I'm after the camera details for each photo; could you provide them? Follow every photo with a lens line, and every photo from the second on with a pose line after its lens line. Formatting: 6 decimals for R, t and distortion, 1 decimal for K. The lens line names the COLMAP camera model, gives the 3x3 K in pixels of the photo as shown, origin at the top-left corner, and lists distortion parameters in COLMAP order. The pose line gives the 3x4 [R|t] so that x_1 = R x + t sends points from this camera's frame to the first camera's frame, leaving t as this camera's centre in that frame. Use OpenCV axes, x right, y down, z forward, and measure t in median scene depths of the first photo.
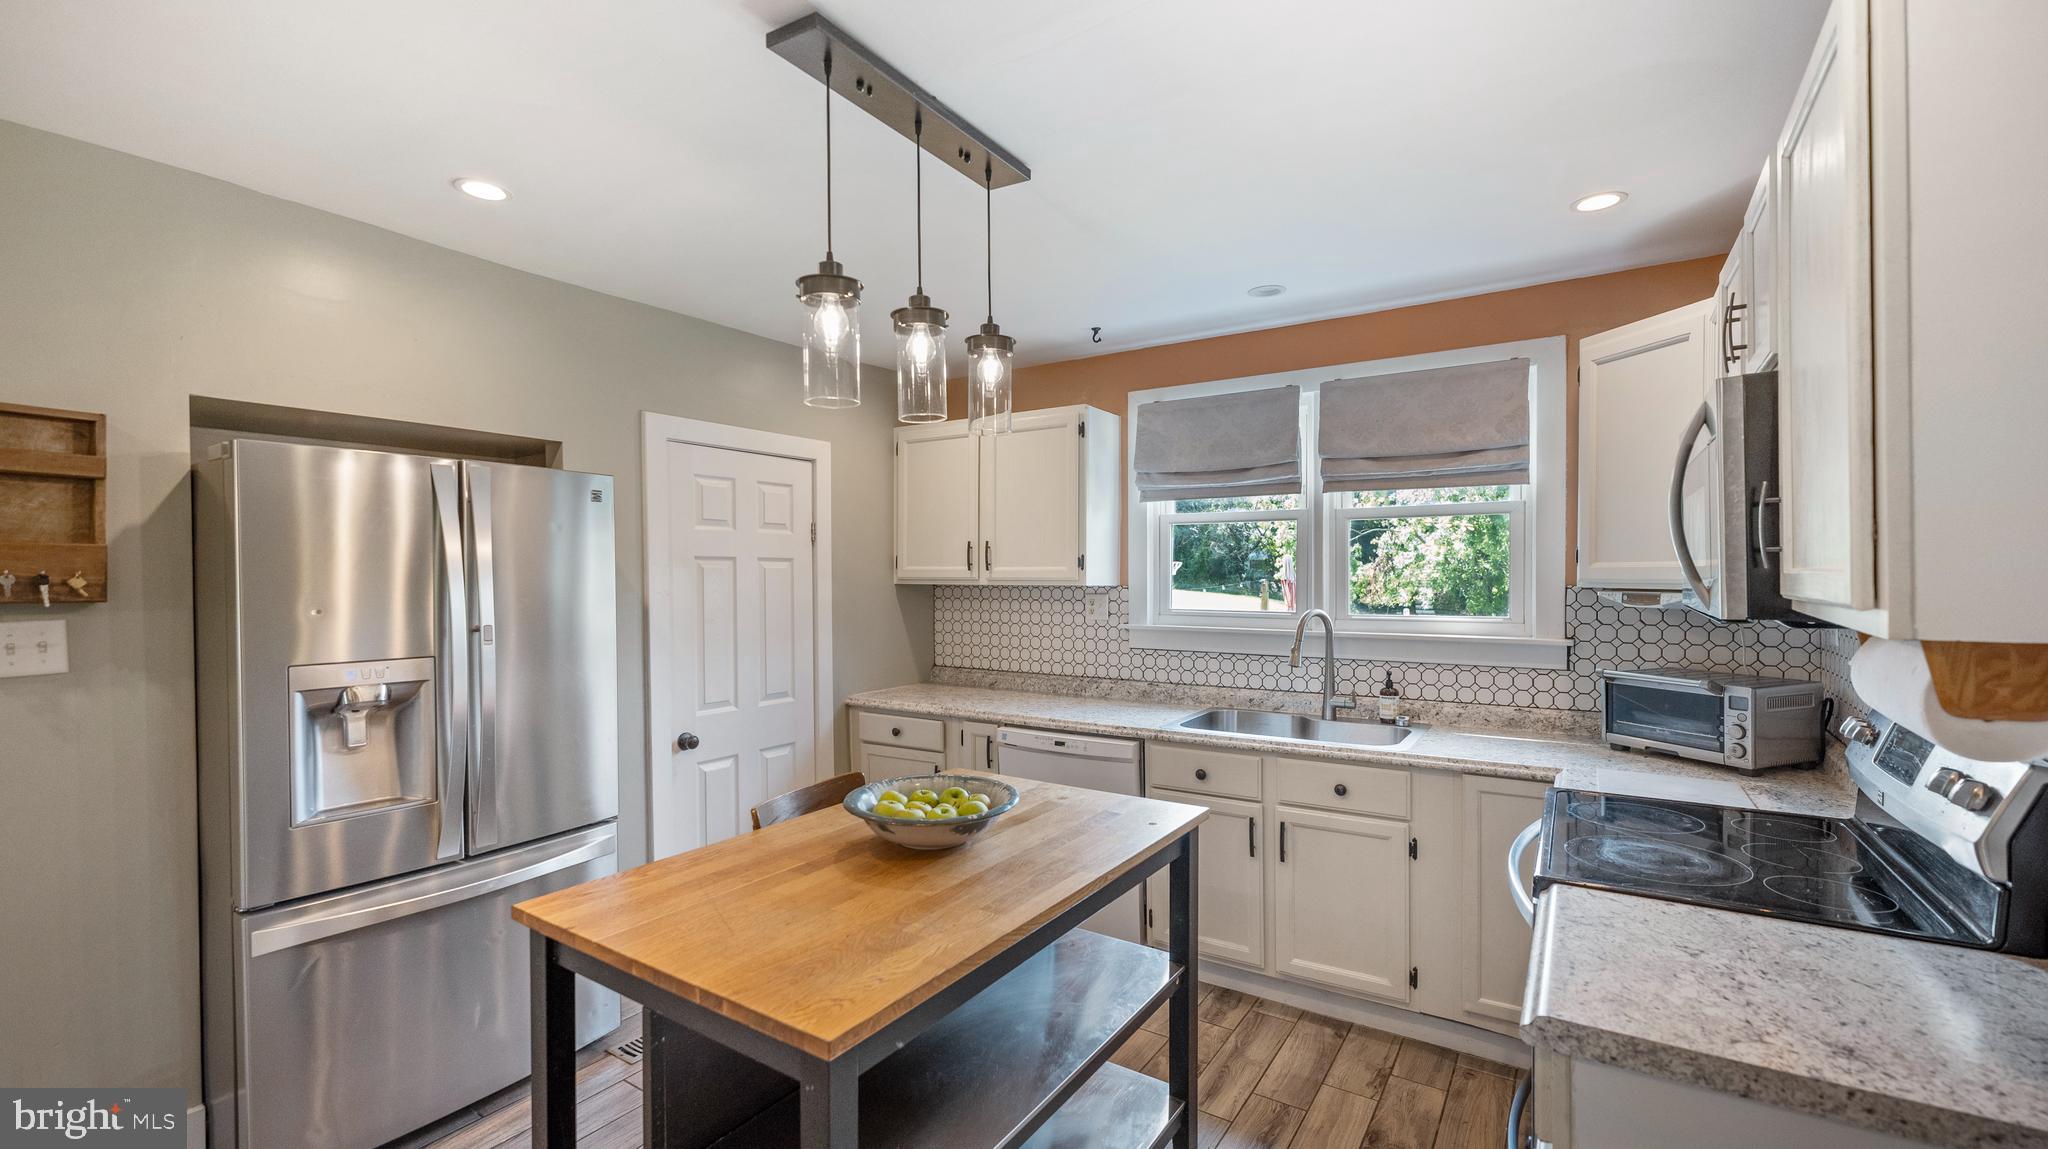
lens RADIAL K [[853.7, 0, 1027.4], [0, 853.7, 584.6], [0, 0, 1]] dist [-0.003497, 0.000731]
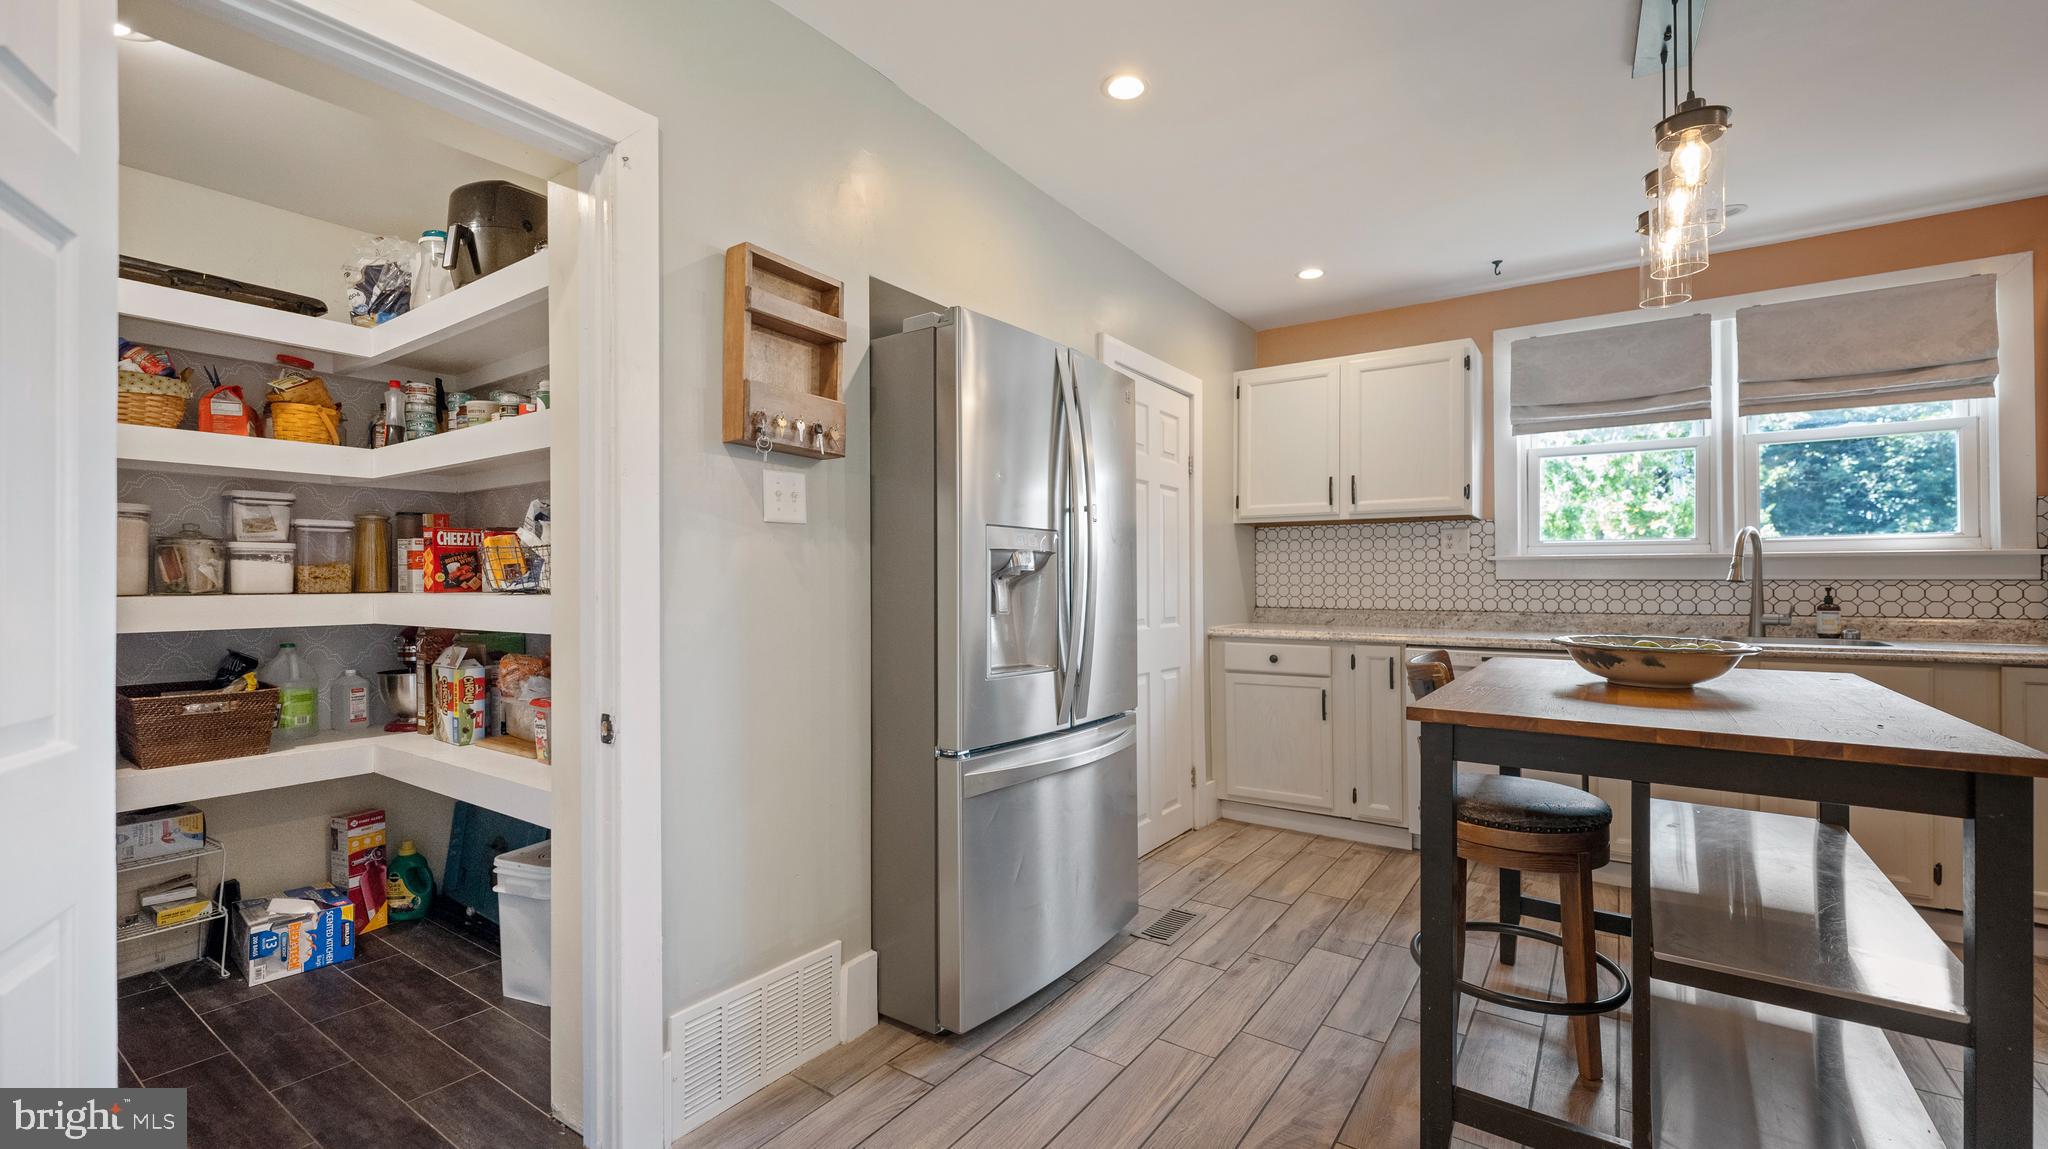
lens RADIAL K [[853.7, 0, 1023.5], [0, 853.7, 568.1], [0, 0, 1]] dist [-0.003497, 0.000731]
pose [[0.999540, 0.005451, -0.029824, -0.445233], [-0.006450, 0.999418, -0.033496, 0.105337], [0.029624, 0.033673, 0.998994, -0.035404]]
